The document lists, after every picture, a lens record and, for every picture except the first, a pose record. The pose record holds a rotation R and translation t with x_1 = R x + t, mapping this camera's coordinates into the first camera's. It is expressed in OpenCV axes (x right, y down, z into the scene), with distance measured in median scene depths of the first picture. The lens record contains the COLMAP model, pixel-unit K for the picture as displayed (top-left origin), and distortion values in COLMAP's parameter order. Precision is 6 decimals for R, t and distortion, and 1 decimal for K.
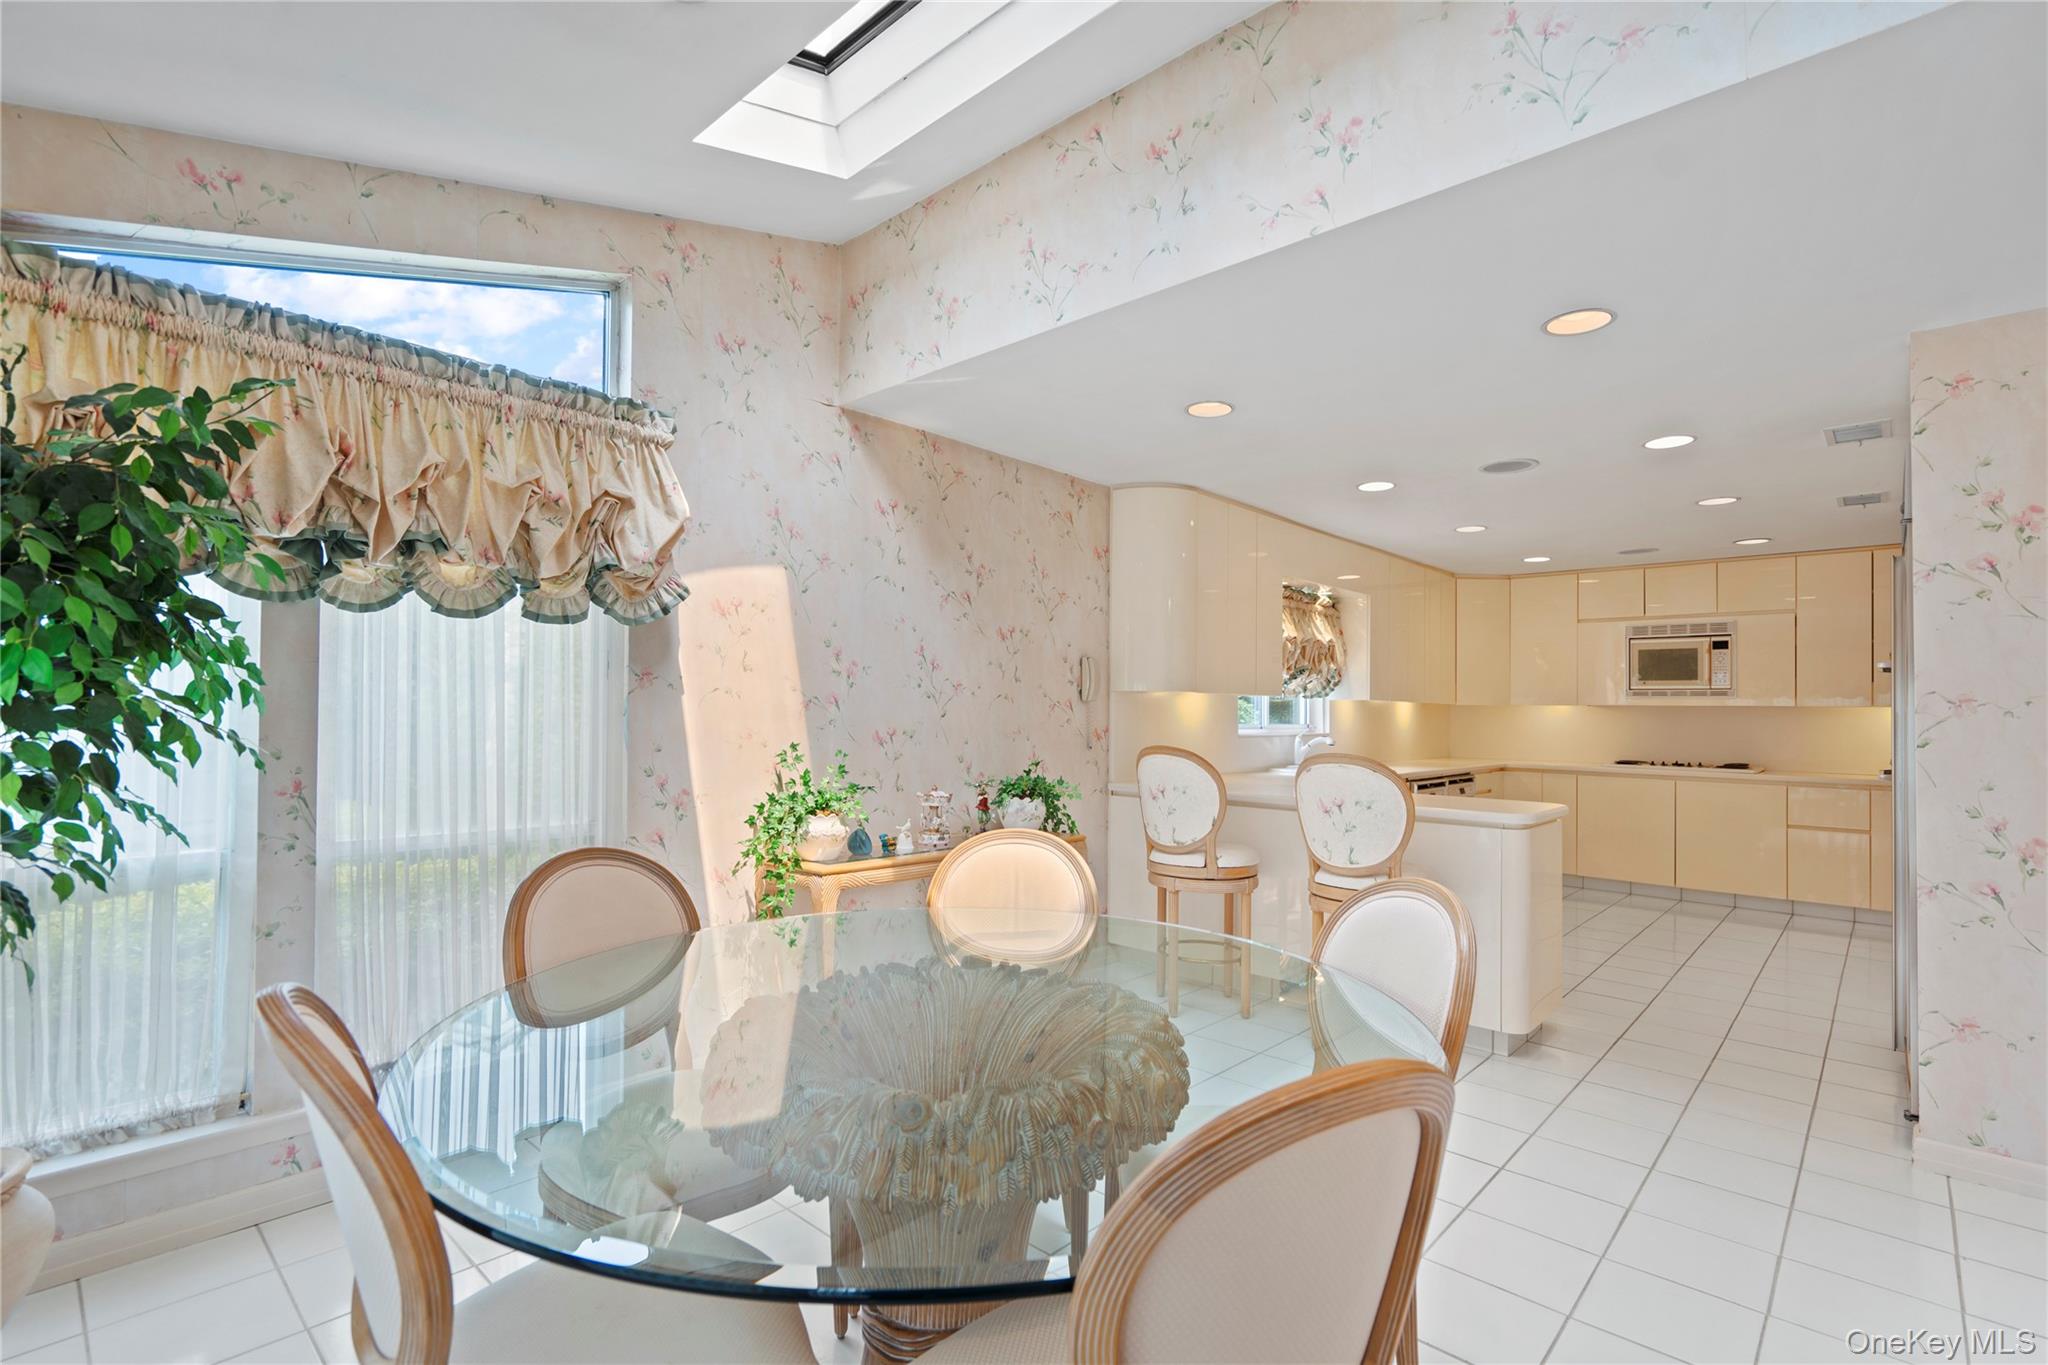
lens RADIAL K [[933.8, 0, 1012.5], [0, 933.8, 690.1], [0, 0, 1]] dist [0.003820, -0.000530]
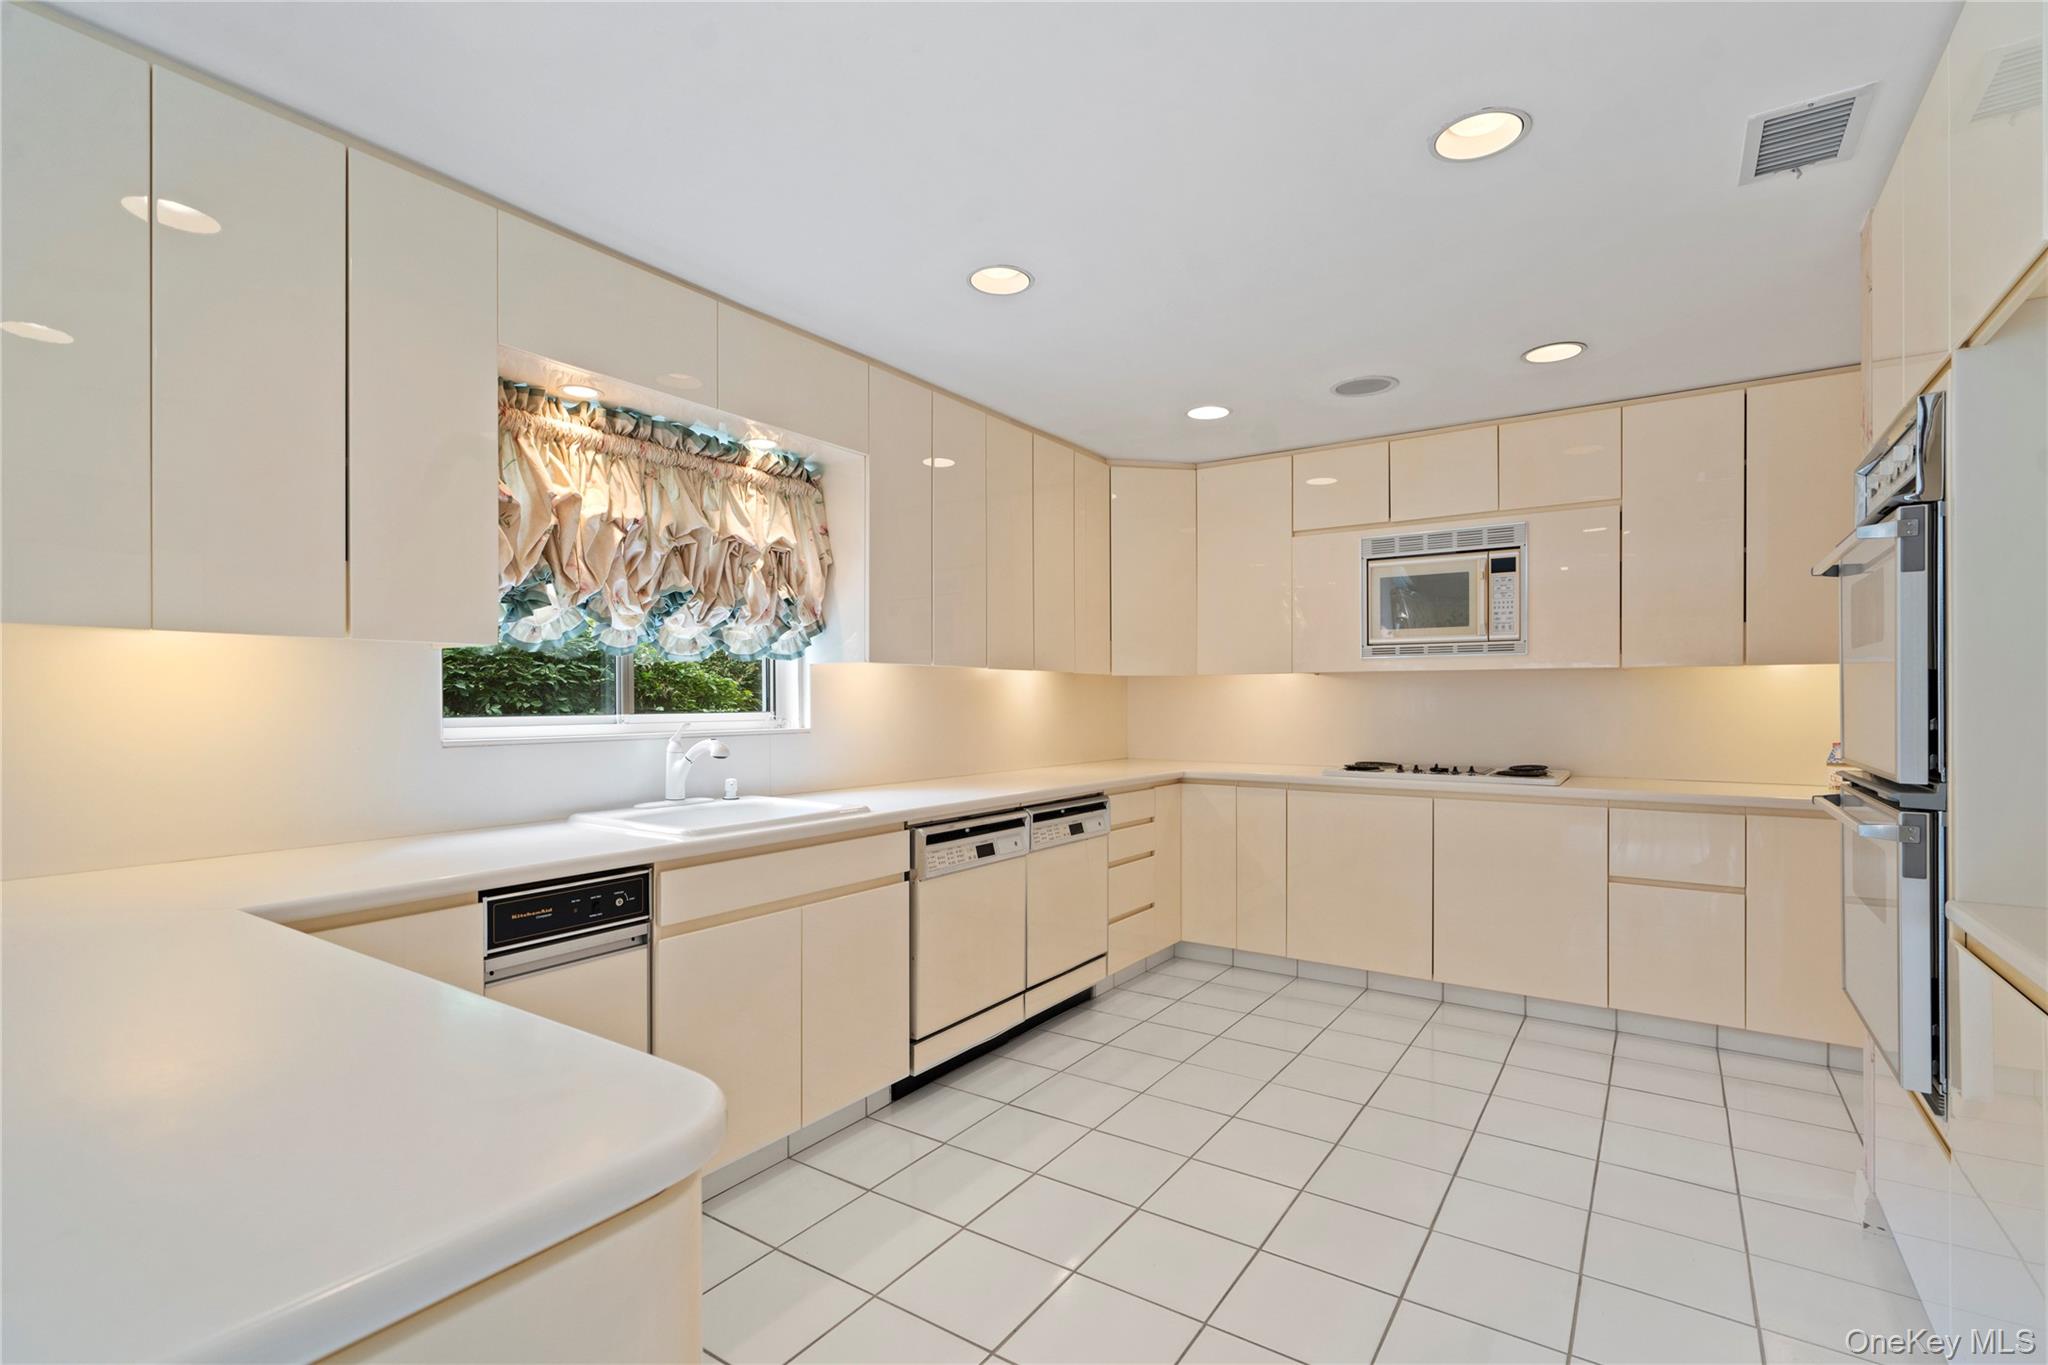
lens RADIAL K [[933.8, 0, 1035.1], [0, 933.8, 692.7], [0, 0, 1]] dist [0.003820, -0.000530]
pose [[0.987966, -0.014030, 0.154033, 0.374048], [0.012253, 0.999847, 0.012477, 0.020964], [-0.154184, -0.010439, 0.987987, 0.463784]]
